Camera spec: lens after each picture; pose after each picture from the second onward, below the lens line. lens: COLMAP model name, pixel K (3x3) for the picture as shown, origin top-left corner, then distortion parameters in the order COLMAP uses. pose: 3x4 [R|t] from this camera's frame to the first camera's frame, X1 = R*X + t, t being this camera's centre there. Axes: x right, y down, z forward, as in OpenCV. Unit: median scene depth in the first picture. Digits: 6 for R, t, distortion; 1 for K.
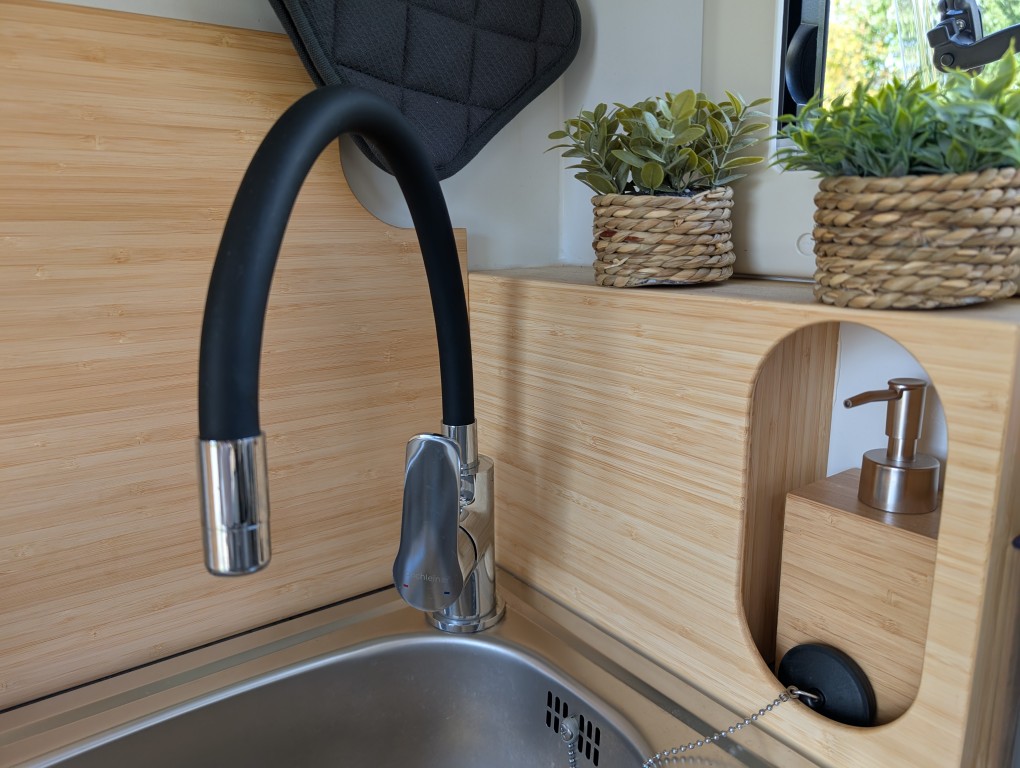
lens RADIAL K [[752.3, 0, 512.7], [0, 752.3, 386.7], [0, 0, 1]] dist [0.007457, -0.013532]
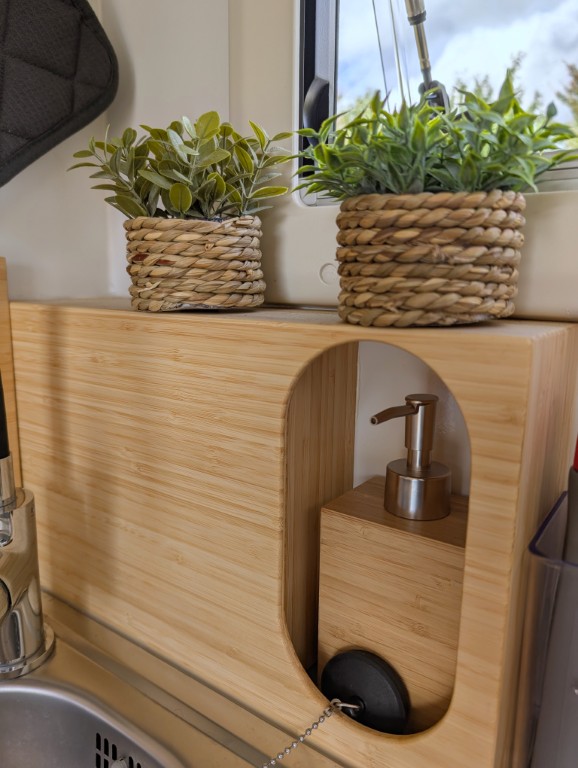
lens RADIAL K [[566.5, 0, 289.0], [0, 566.5, 384.0], [0, 0, 1]] dist [0.007457, -0.013532]
pose [[0.951960, -0.029516, 0.304795, 0.083765], [0.040971, 0.998671, -0.031253, -0.007247], [-0.303468, 0.042240, 0.951905, 0.250721]]
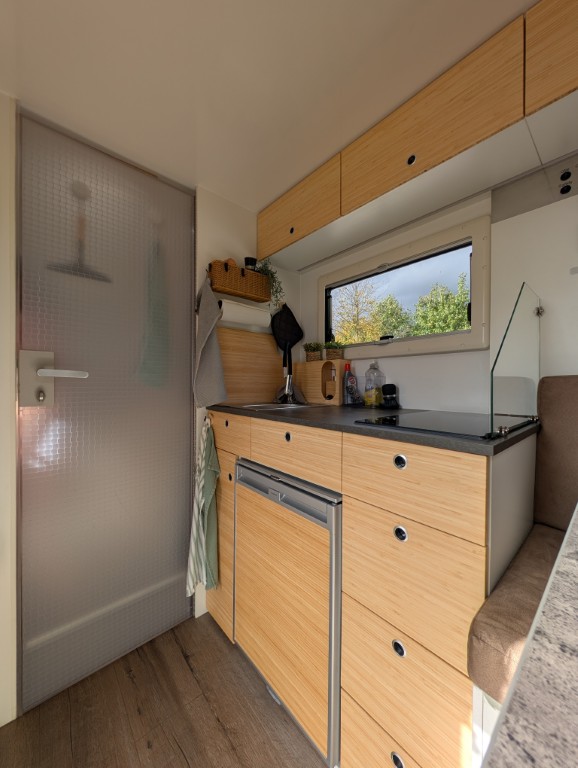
lens RADIAL K [[284.7, 0, 289.0], [0, 284.7, 384.0], [0, 0, 1]] dist [0.019053, -0.006991]
pose [[0.996636, 0.013819, 0.080785, -0.411091], [0.003738, 0.976993, -0.213237, 0.950626], [-0.081873, 0.212822, 0.973655, -2.519413]]
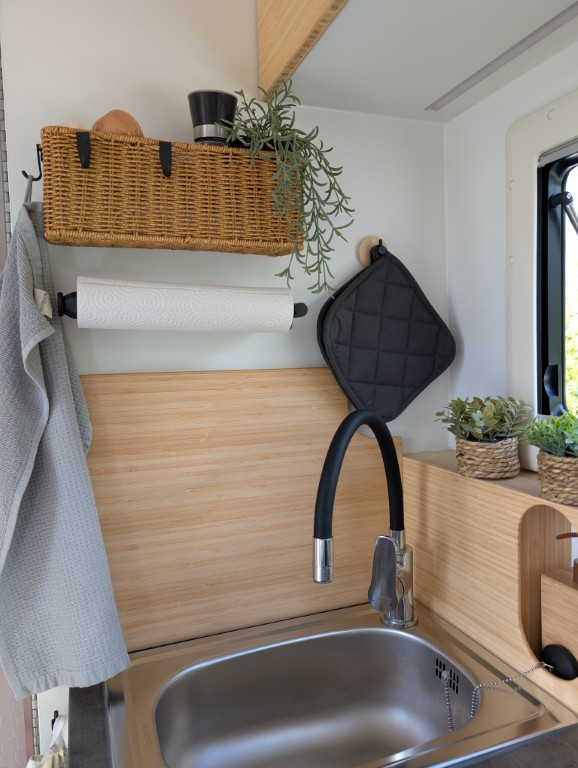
lens RADIAL K [[566.5, 0, 289.0], [0, 566.5, 384.0], [0, 0, 1]] dist [0.007457, -0.013532]
pose [[0.964513, 0.003127, -0.264015, 0.074984], [-0.043898, 0.987913, -0.148666, -0.136773], [0.260359, 0.154980, 0.952992, -0.915194]]
